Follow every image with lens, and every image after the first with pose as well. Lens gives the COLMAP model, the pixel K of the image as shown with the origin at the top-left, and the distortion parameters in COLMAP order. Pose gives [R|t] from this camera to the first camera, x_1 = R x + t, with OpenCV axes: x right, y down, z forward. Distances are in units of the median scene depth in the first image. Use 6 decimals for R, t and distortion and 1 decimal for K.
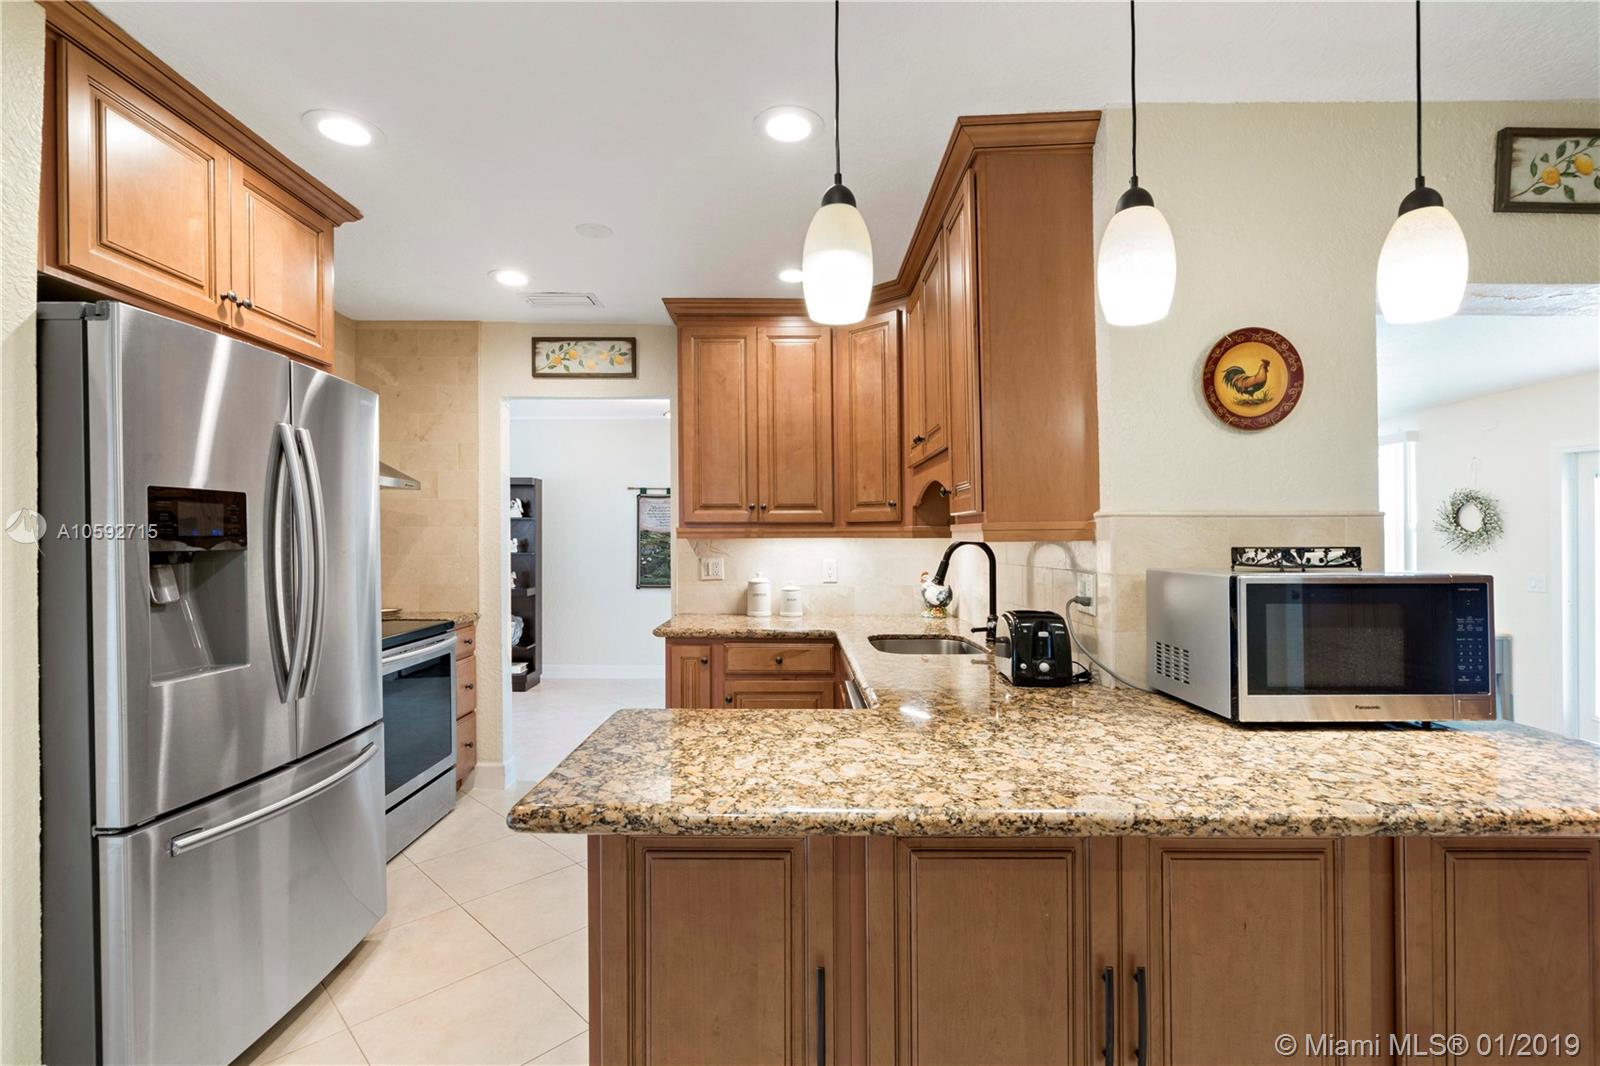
lens RADIAL K [[719.0, 0, 796.5], [0, 719.0, 539.1], [0, 0, 1]] dist [-0.011105, 0.004715]
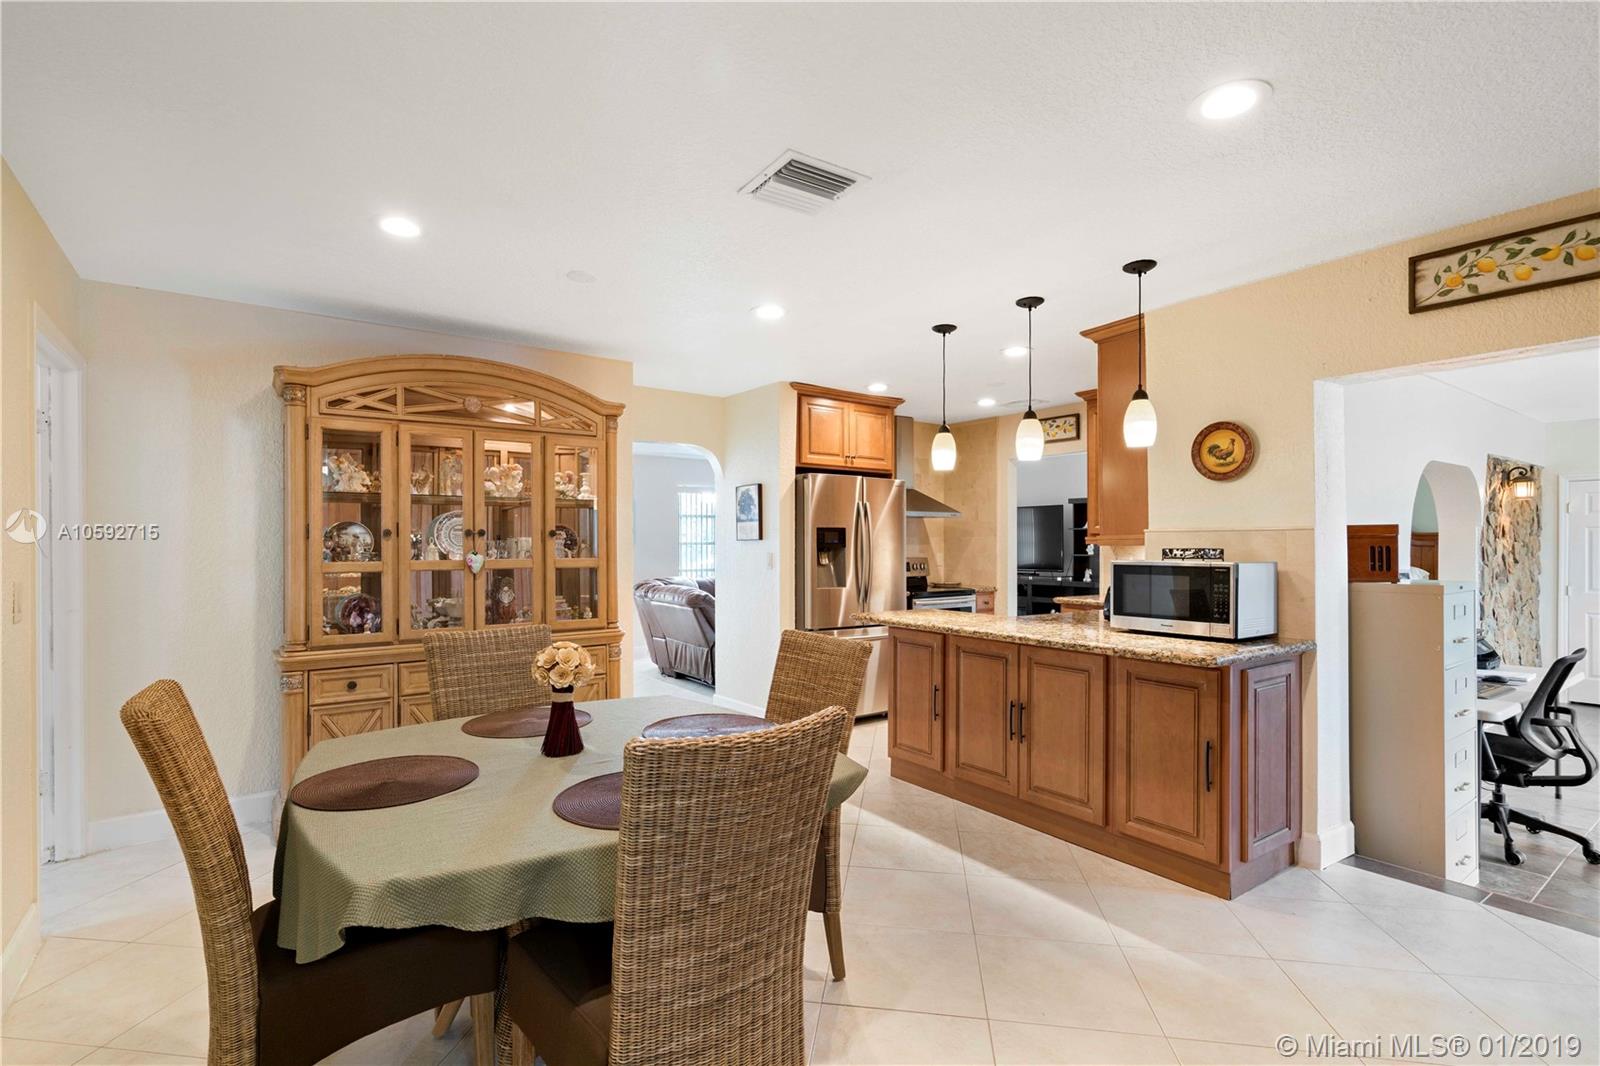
lens RADIAL K [[753.1, 0, 798.4], [0, 753.1, 543.8], [0, 0, 1]] dist [0.001094, -0.000758]
pose [[0.582524, 0.000153, -0.812814, 1.499532], [-0.000728, 1.000000, -0.000333, 0.000399], [0.812813, 0.000786, 0.582524, -0.873313]]
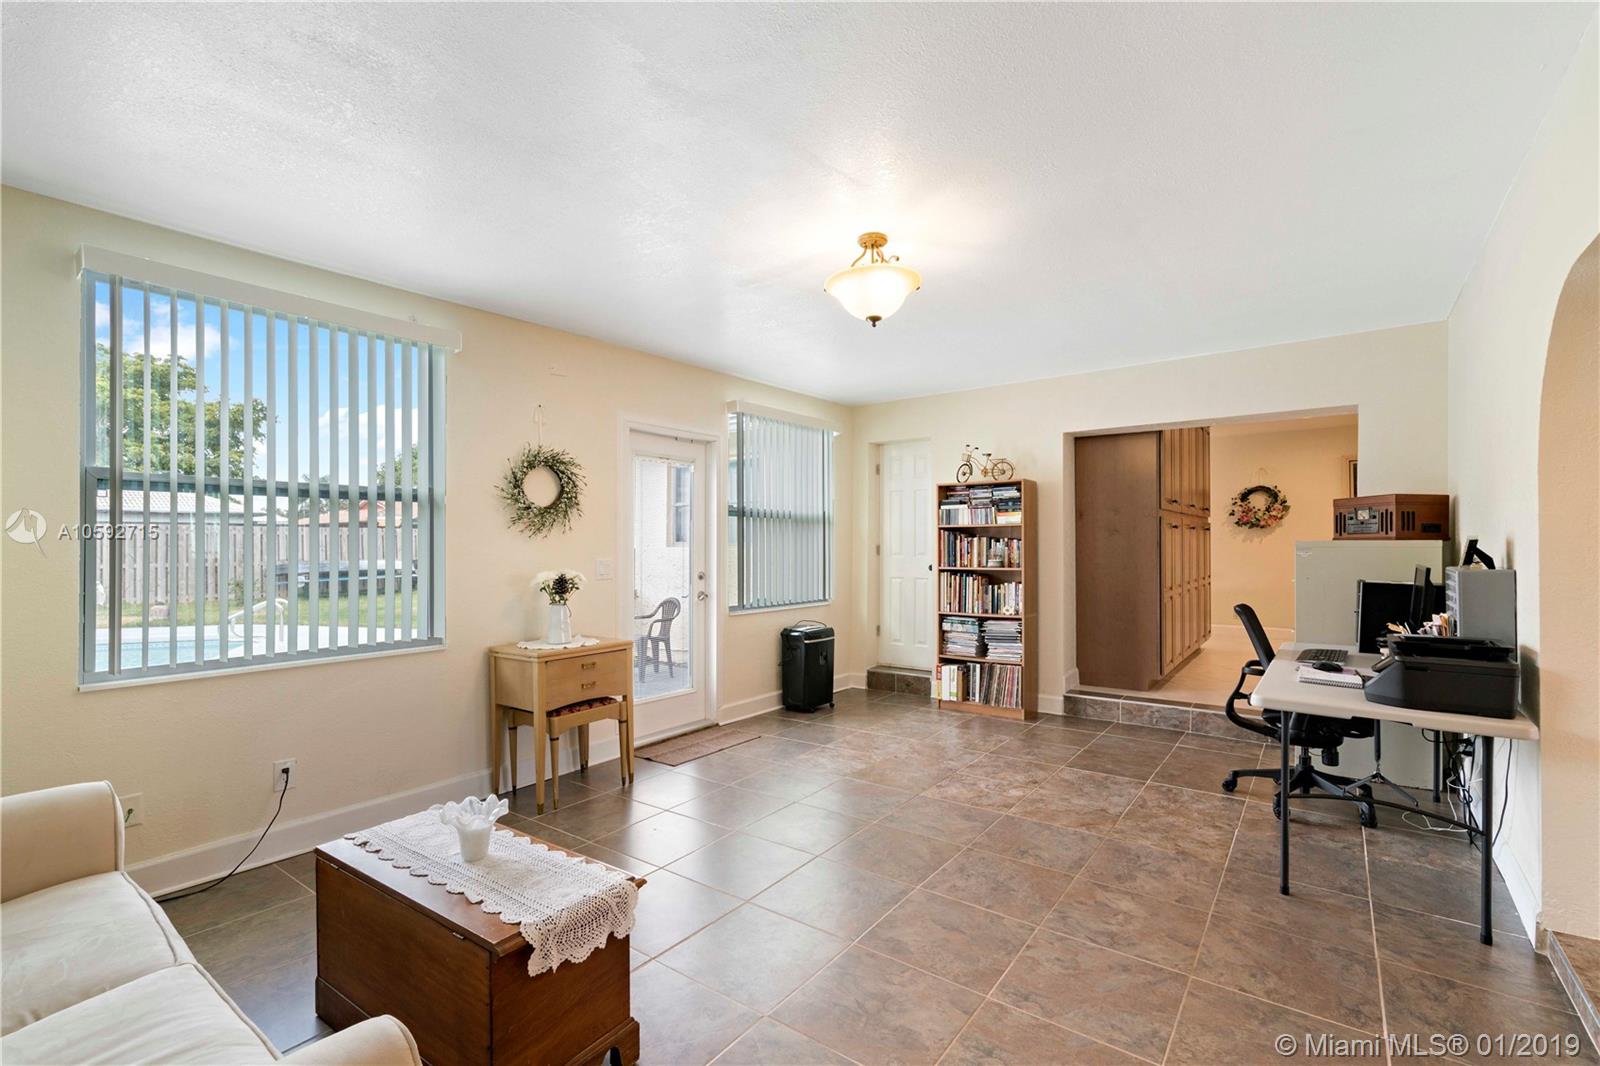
lens RADIAL K [[719.0, 0, 800.7], [0, 719.0, 536.9], [0, 0, 1]] dist [-0.011105, 0.004715]
pose [[-0.799306, 0.012731, 0.600789, 0.867042], [0.005376, 0.999887, -0.014036, 0.097407], [-0.600900, -0.007989, -0.799284, 4.205667]]
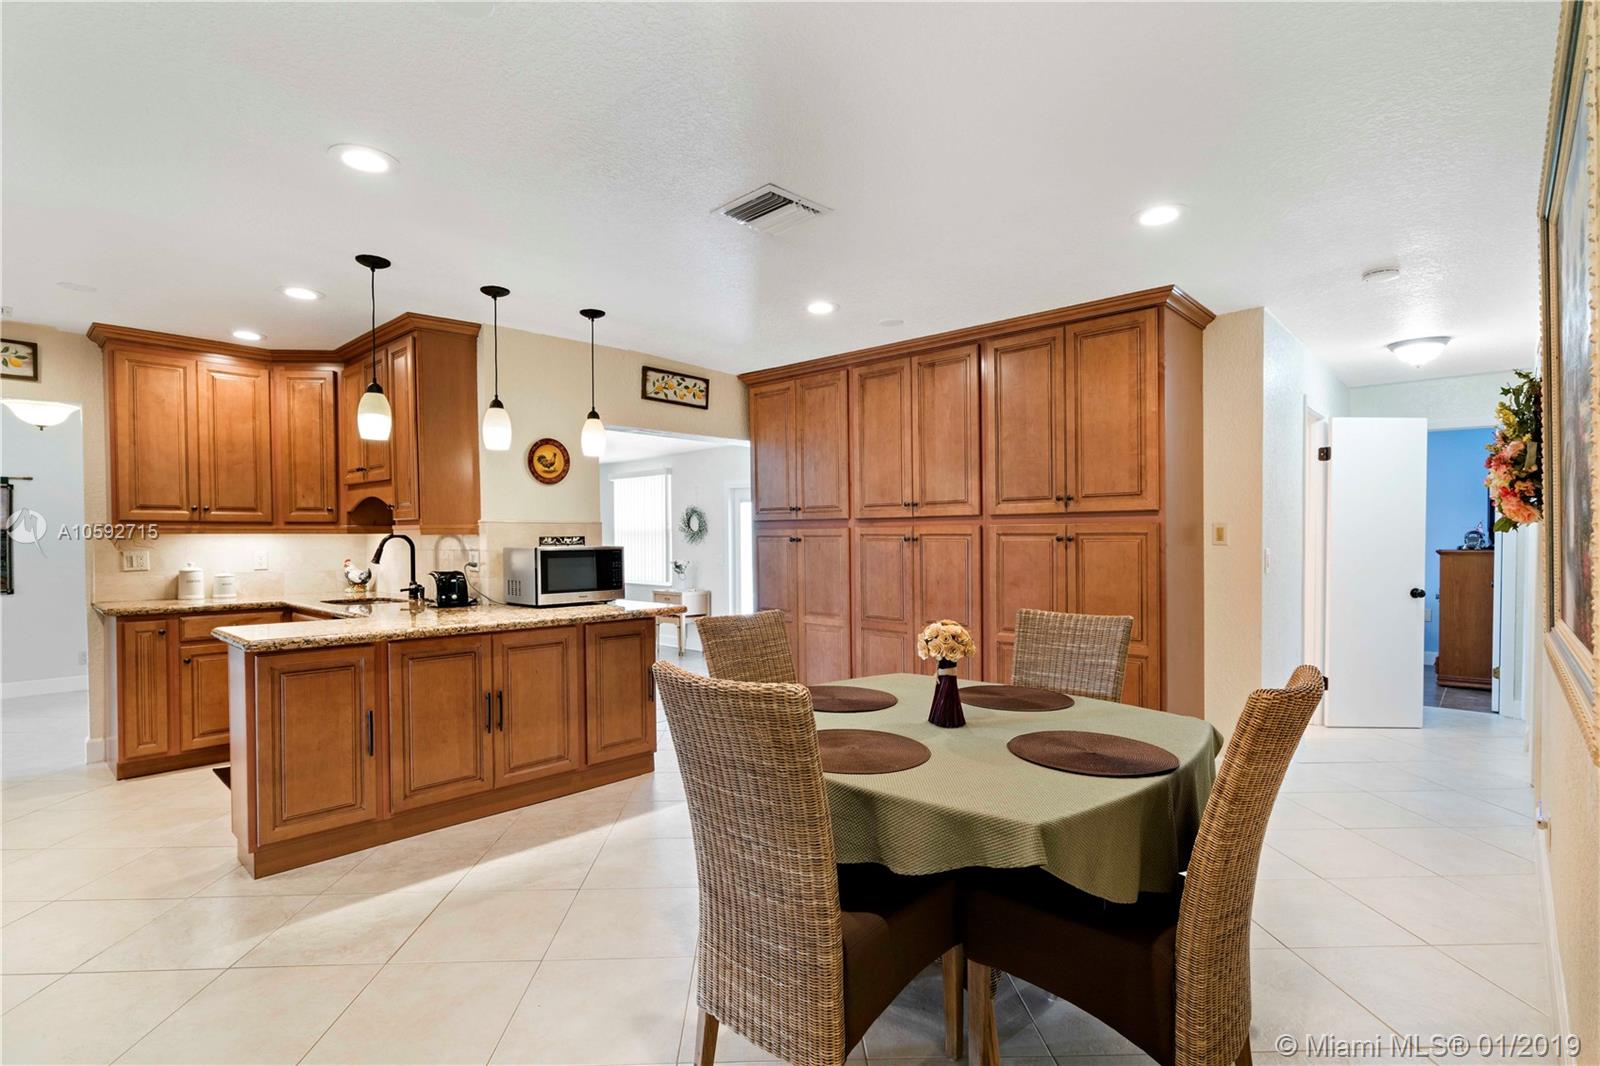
lens RADIAL K [[753.1, 0, 789.9], [0, 753.1, 543.7], [0, 0, 1]] dist [0.001094, -0.000758]
pose [[0.692023, -0.007719, 0.721834, -0.528141], [0.002833, 0.999964, 0.007978, 0.014663], [-0.721870, -0.003476, 0.692020, -1.142670]]
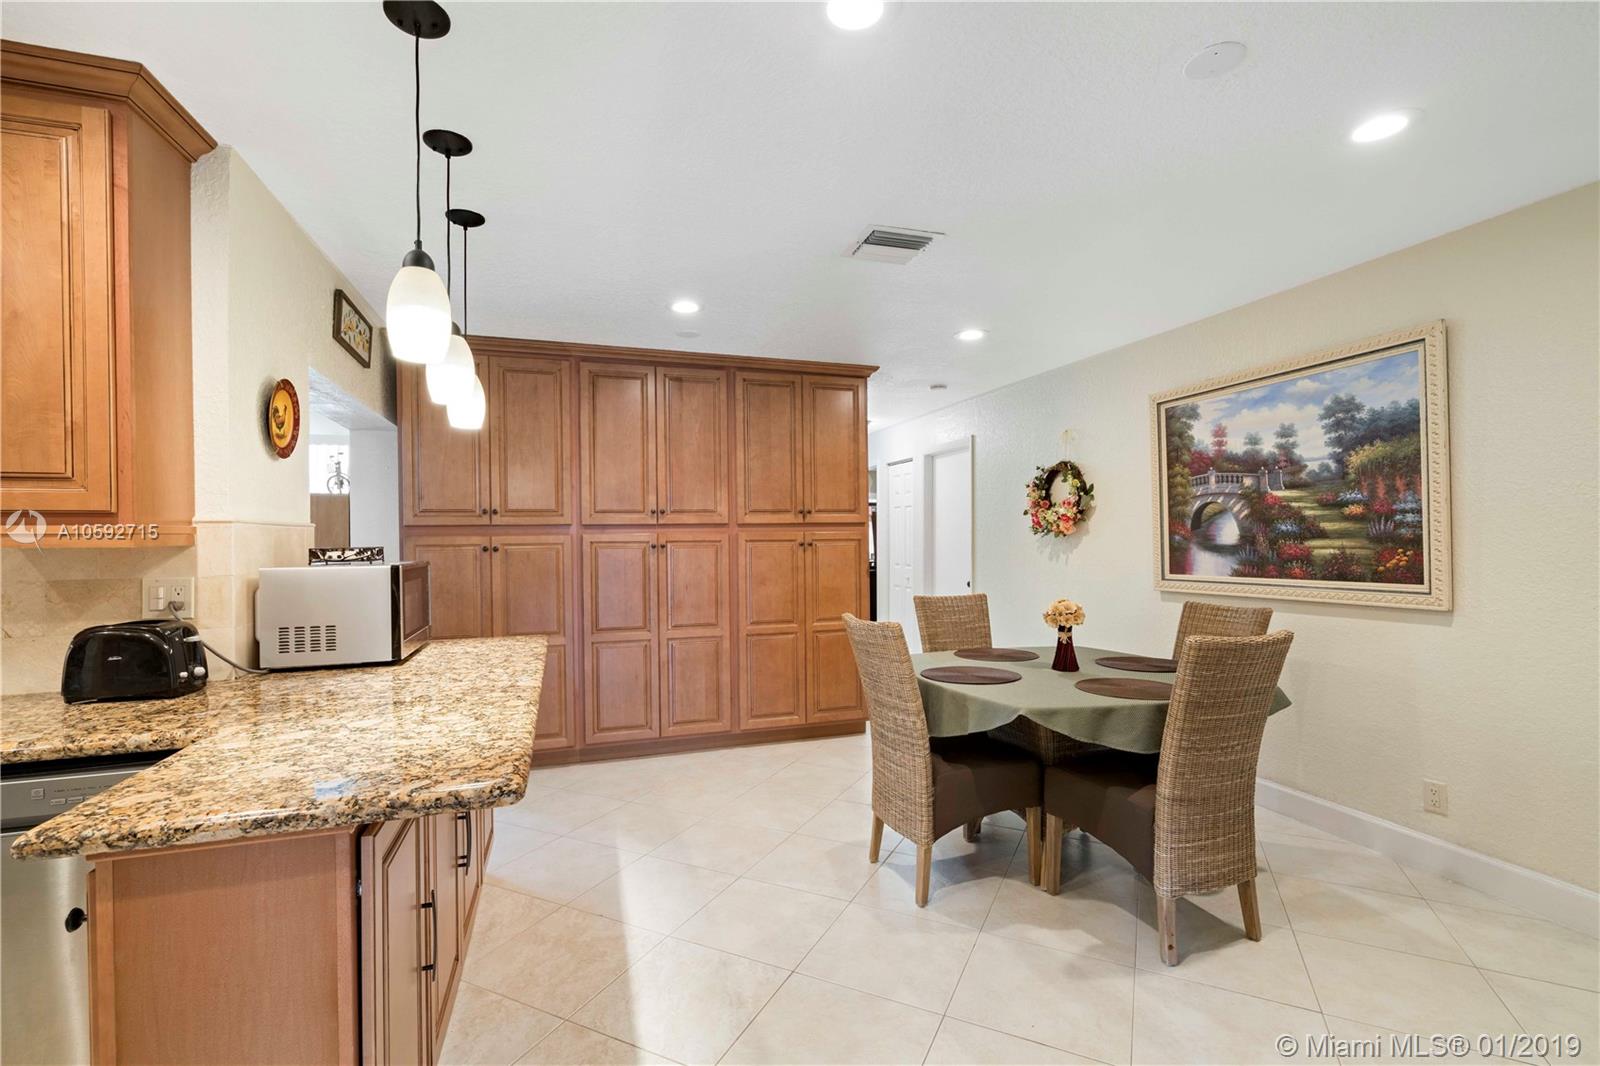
lens RADIAL K [[719.0, 0, 794.7], [0, 719.0, 536.6], [0, 0, 1]] dist [-0.011105, 0.004715]
pose [[-0.302515, 0.010033, 0.953092, -0.859579], [0.014320, 0.999880, -0.005980, 0.009374], [-0.953037, 0.011839, -0.302622, 0.511324]]
